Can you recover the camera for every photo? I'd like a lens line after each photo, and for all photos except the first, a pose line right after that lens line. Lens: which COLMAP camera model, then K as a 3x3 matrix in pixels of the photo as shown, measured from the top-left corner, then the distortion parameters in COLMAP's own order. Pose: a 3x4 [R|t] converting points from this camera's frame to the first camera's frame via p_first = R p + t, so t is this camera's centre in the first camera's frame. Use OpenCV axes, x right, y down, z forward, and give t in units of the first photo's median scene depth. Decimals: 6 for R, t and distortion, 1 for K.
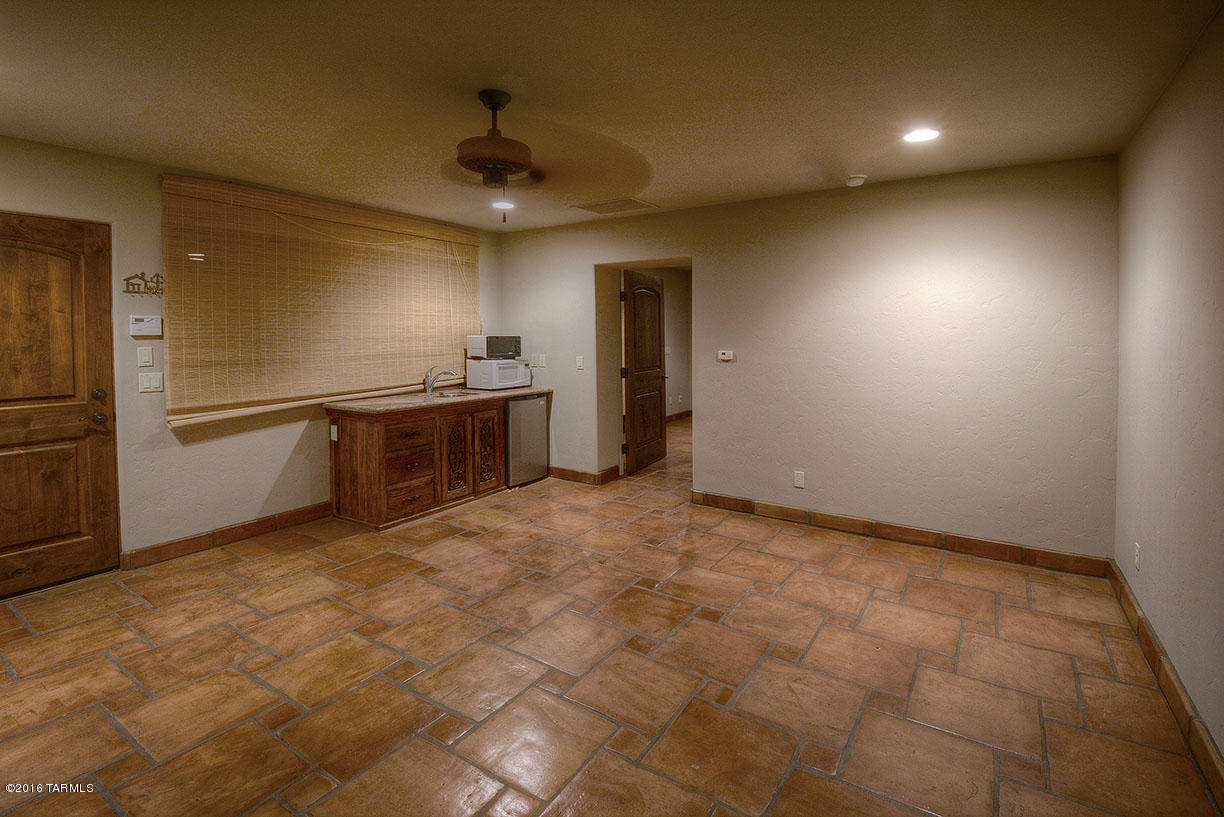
lens RADIAL K [[598.3, 0, 610.6], [0, 598.3, 409.3], [0, 0, 1]] dist [-0.036718, -0.000858]
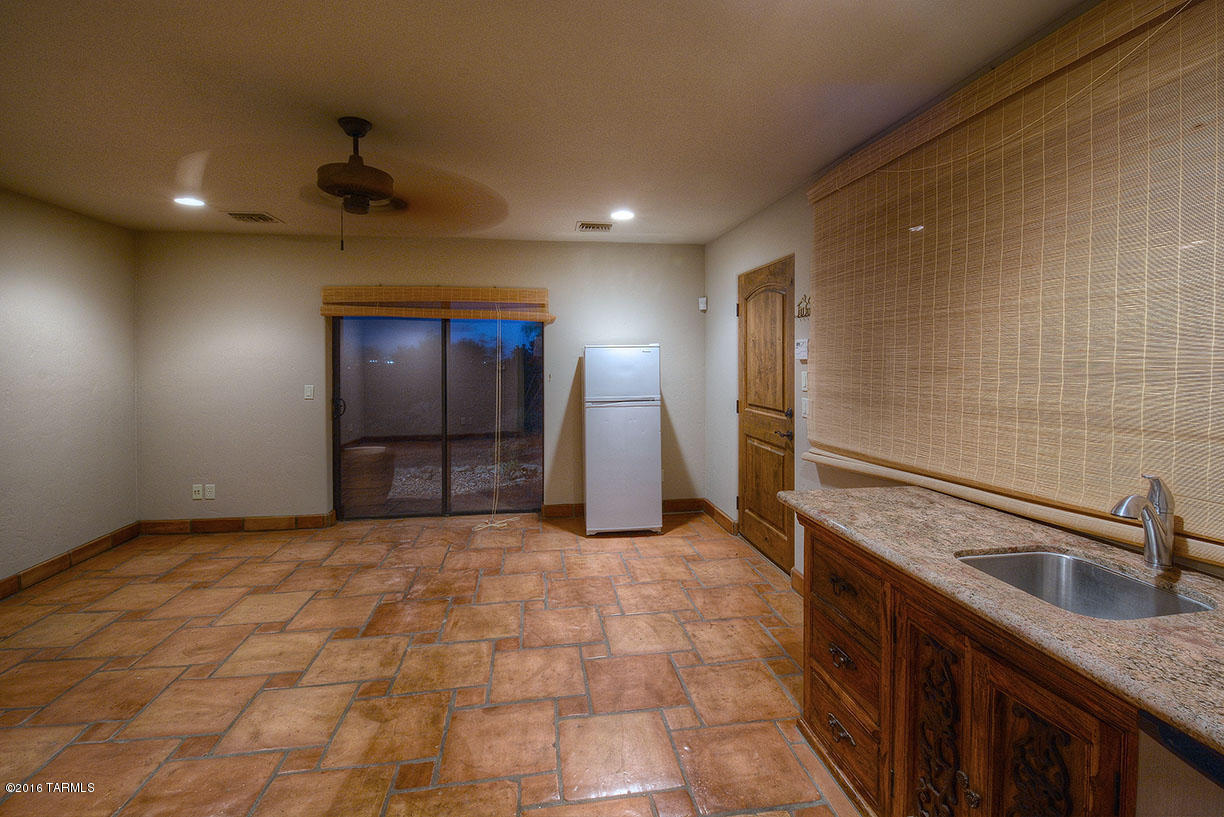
lens RADIAL K [[598.3, 0, 610.8], [0, 598.3, 406.2], [0, 0, 1]] dist [-0.036718, -0.000858]
pose [[-0.766661, 0.041206, -0.640728, 0.100697], [-0.083771, 0.982988, 0.163452, -0.220013], [0.636564, 0.178987, -0.750167, 1.836941]]
